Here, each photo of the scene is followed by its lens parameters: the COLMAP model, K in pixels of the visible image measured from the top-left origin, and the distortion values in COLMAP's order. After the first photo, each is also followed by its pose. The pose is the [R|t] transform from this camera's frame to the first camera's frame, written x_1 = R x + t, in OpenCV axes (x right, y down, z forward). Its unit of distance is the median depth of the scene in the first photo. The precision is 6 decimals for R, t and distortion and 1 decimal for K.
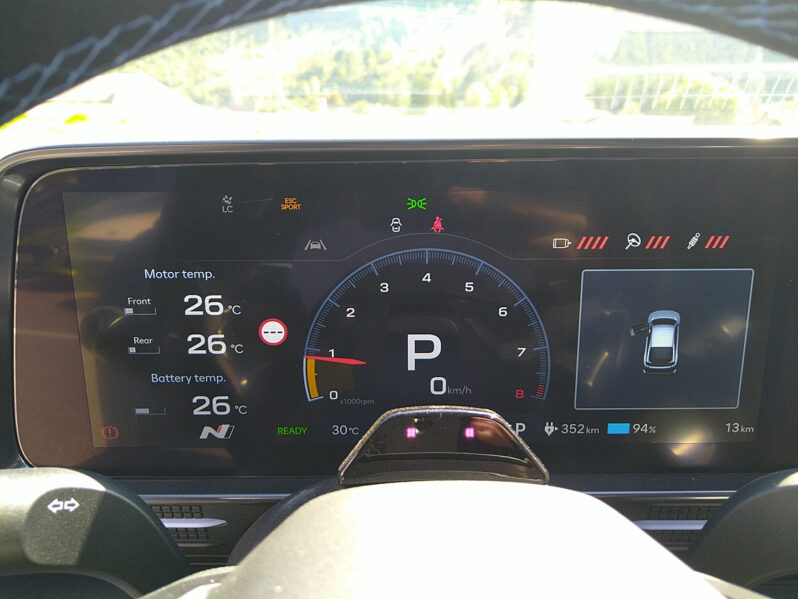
lens RADIAL K [[640.2, 0, 398.6], [0, 640.2, 297.7], [0, 0, 1]] dist [0.039261, -0.047203]
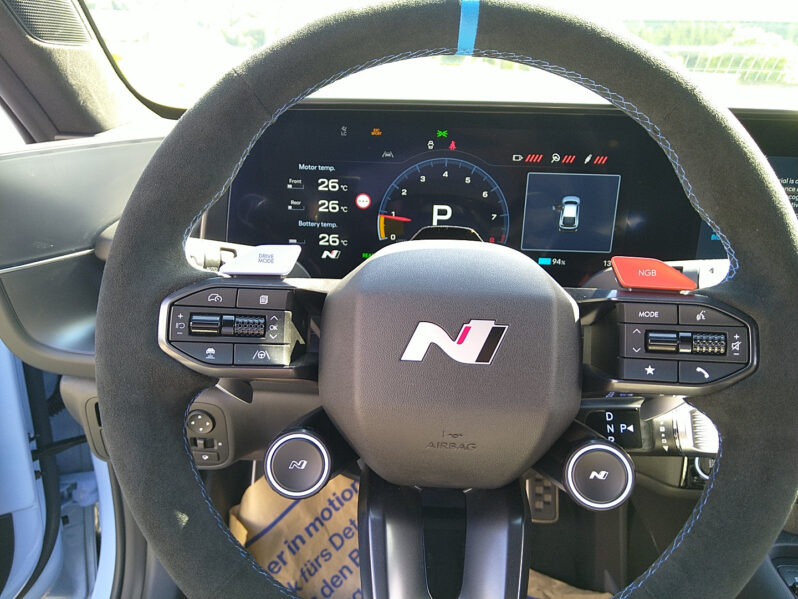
lens RADIAL K [[640.2, 0, 397.0], [0, 640.2, 304.7], [0, 0, 1]] dist [0.039261, -0.047203]
pose [[0.998113, 0.044507, -0.042295, -0.001823], [-0.040849, 0.995651, 0.083732, 0.198460], [0.045838, -0.081846, 0.995590, -0.920671]]
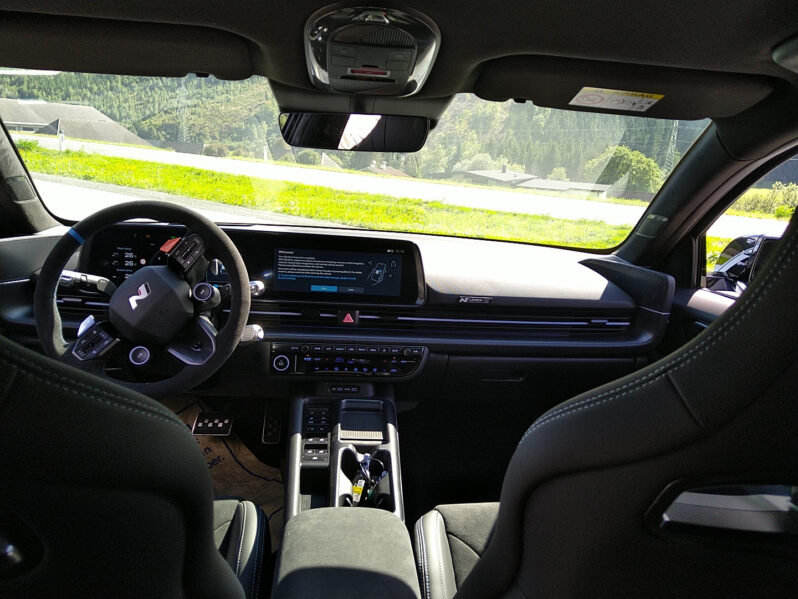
lens RADIAL K [[640.2, 0, 400.1], [0, 640.2, 297.3], [0, 0, 1]] dist [0.039261, -0.047203]
pose [[0.994676, 0.048136, 0.091116, 1.365885], [-0.041400, 0.996367, -0.074427, 0.627693], [-0.094367, 0.070259, 0.993055, -4.186157]]
